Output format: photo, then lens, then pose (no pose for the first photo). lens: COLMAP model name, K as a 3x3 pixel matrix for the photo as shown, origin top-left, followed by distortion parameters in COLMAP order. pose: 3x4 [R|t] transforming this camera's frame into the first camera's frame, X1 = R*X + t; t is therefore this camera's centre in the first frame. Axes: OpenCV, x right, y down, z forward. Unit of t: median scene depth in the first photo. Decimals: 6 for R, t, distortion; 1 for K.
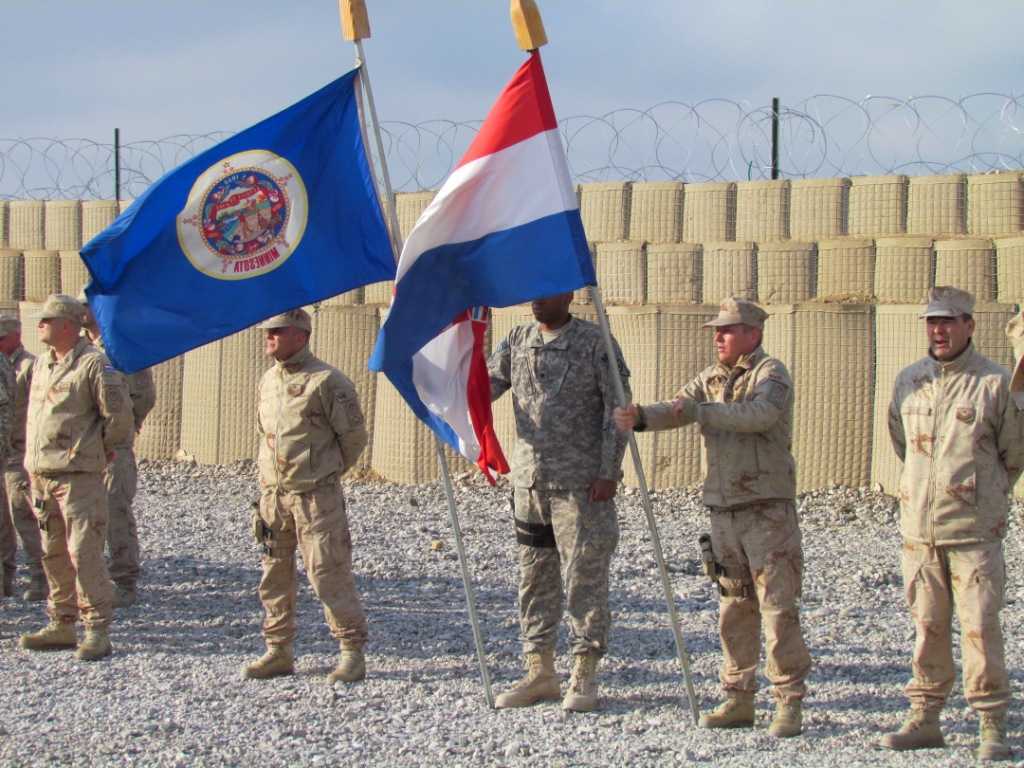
lens RADIAL K [[2732.9, 0, 512.2], [0, 2732.9, 384.5], [0, 0, 1]] dist [-0.180403, 0.000000]
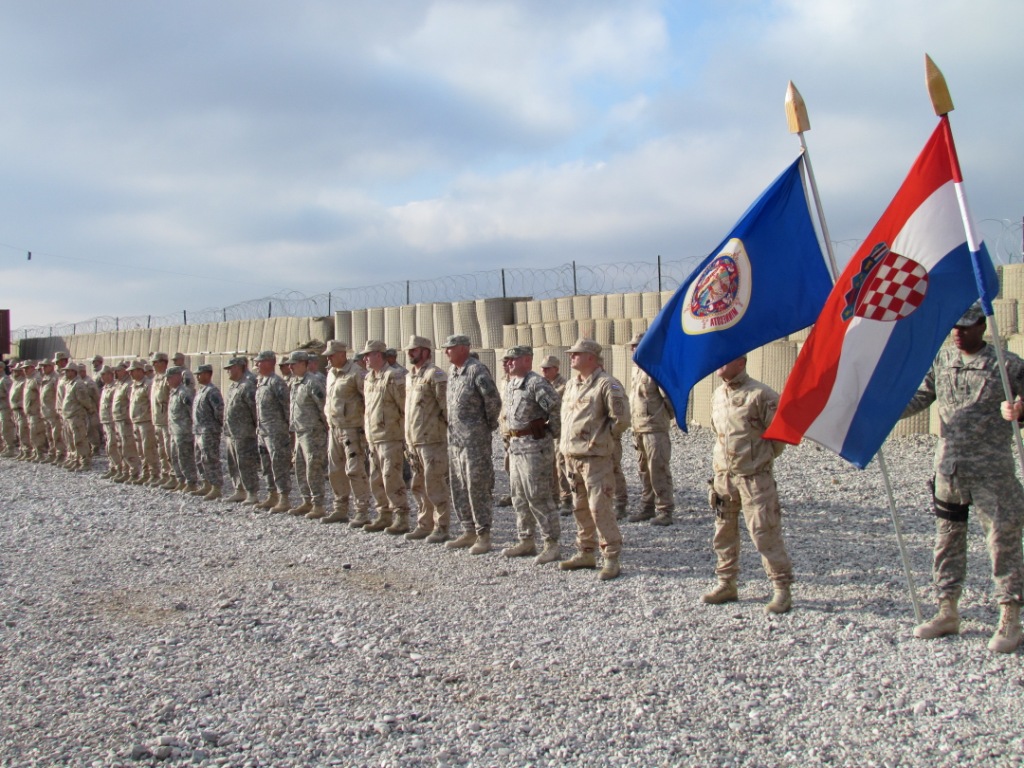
lens RADIAL K [[1194.6, 0, 537.7], [0, 1194.6, 429.8], [0, 0, 1]] dist [-0.057191, 0.000000]
pose [[0.965594, -0.010732, -0.259832, -0.021319], [0.021370, 0.999043, 0.038151, -0.008505], [0.259174, -0.042391, 0.964900, 0.390415]]
